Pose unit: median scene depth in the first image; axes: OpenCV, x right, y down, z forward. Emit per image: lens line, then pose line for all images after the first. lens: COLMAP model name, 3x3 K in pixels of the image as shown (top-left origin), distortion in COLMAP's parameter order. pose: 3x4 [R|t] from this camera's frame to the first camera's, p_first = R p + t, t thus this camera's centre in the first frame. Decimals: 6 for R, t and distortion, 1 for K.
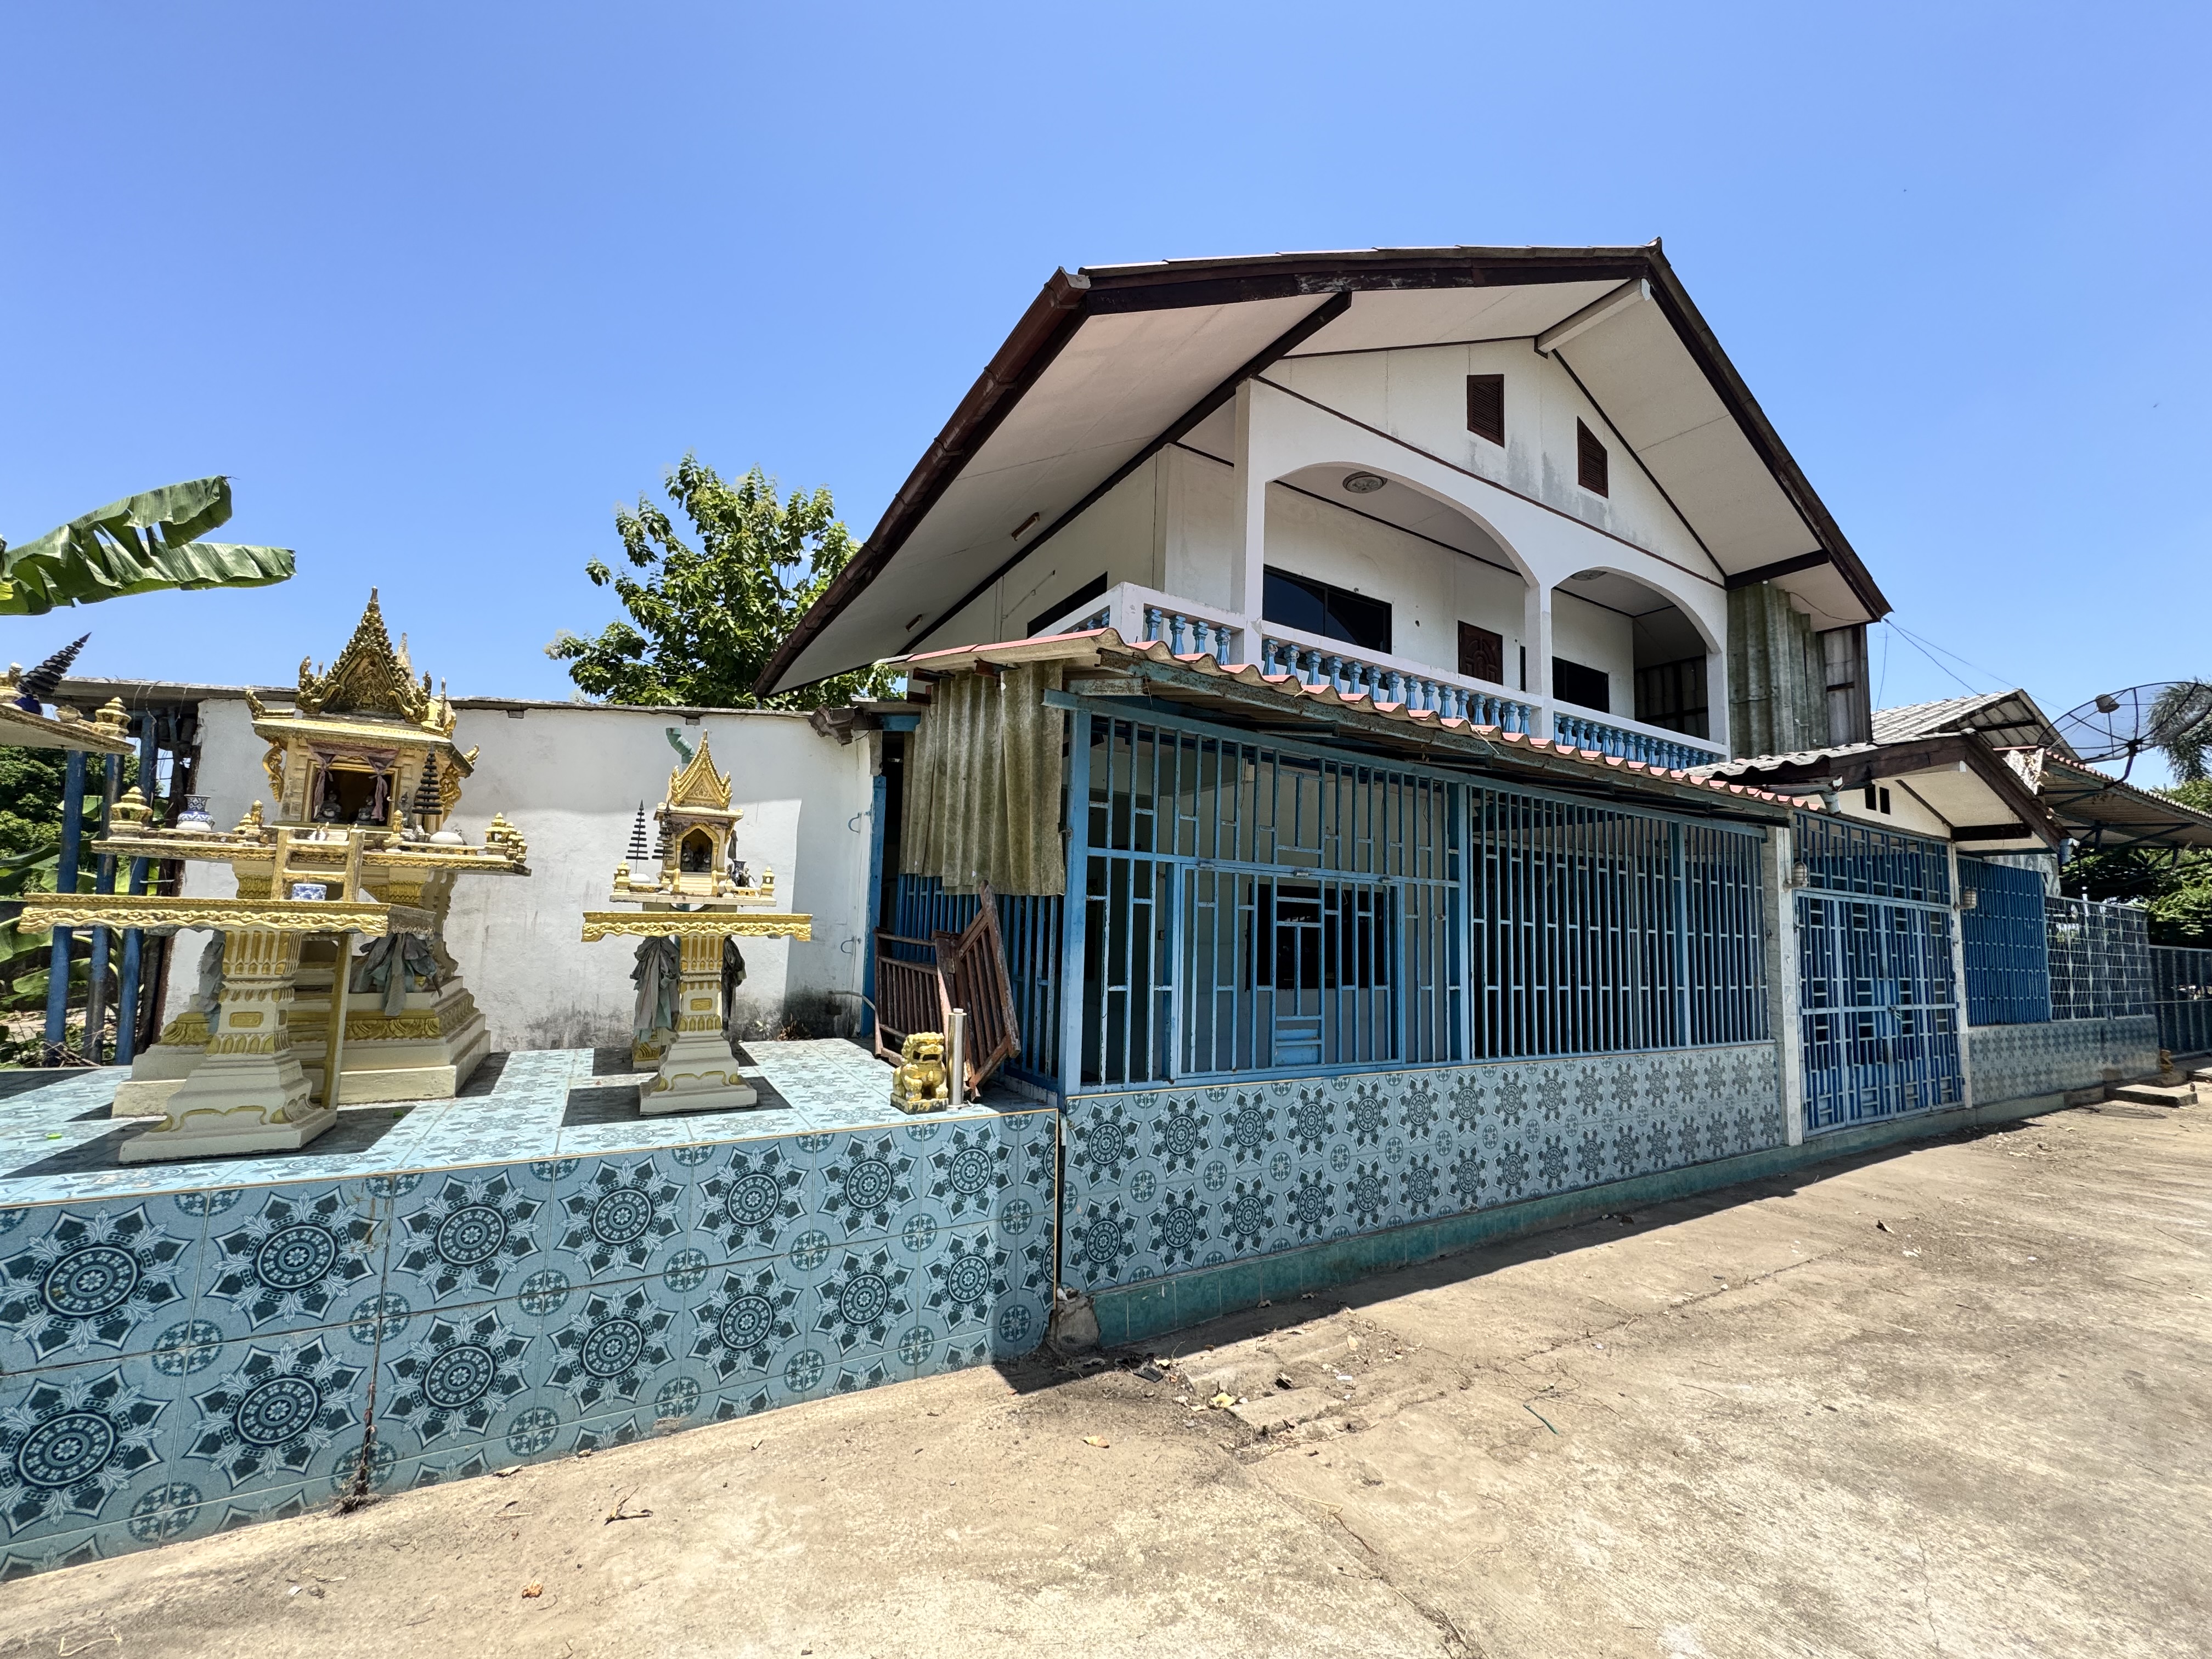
lens RADIAL K [[886.6, 0, 1109.6], [0, 886.6, 845.5], [0, 0, 1]] dist [-0.001285, -0.000276]
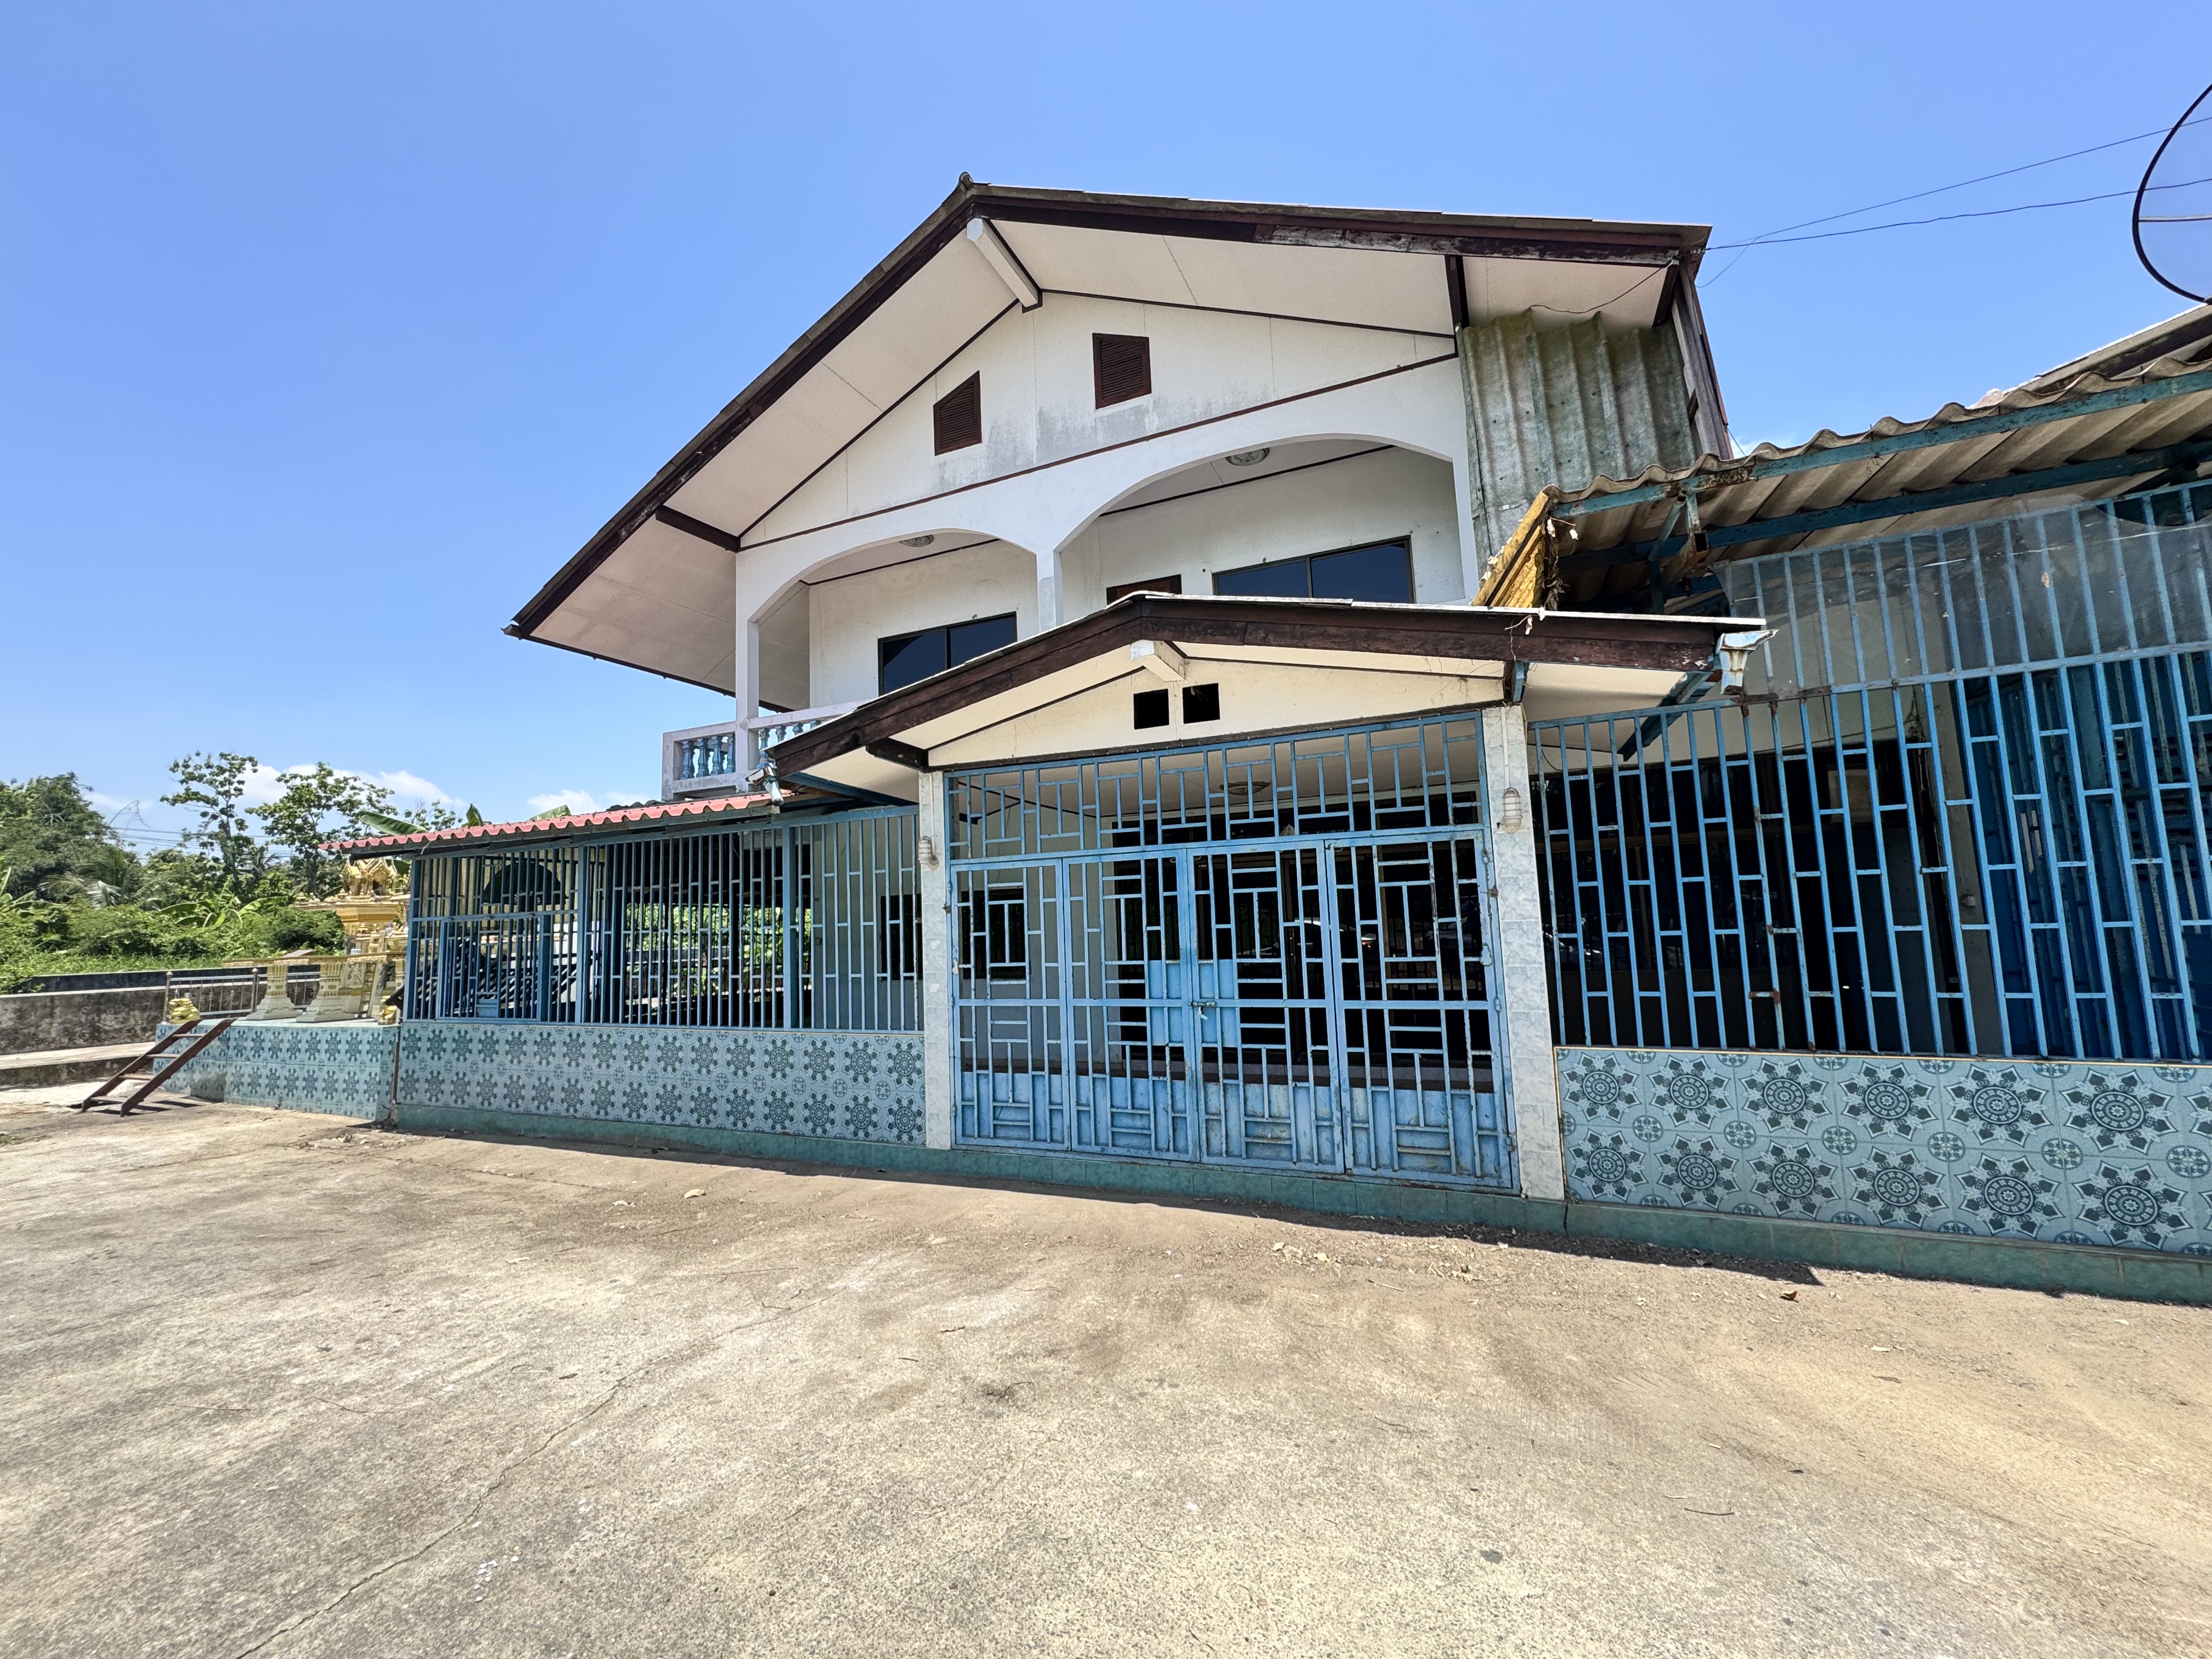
lens RADIAL K [[886.6, 0, 1107.3], [0, 886.6, 827.0], [0, 0, 1]] dist [-0.001285, -0.000276]
pose [[0.571614, -0.136901, -0.809022, 2.195725], [0.135157, 0.988224, -0.071730, 0.134953], [0.809315, -0.068343, 0.583386, 0.842265]]
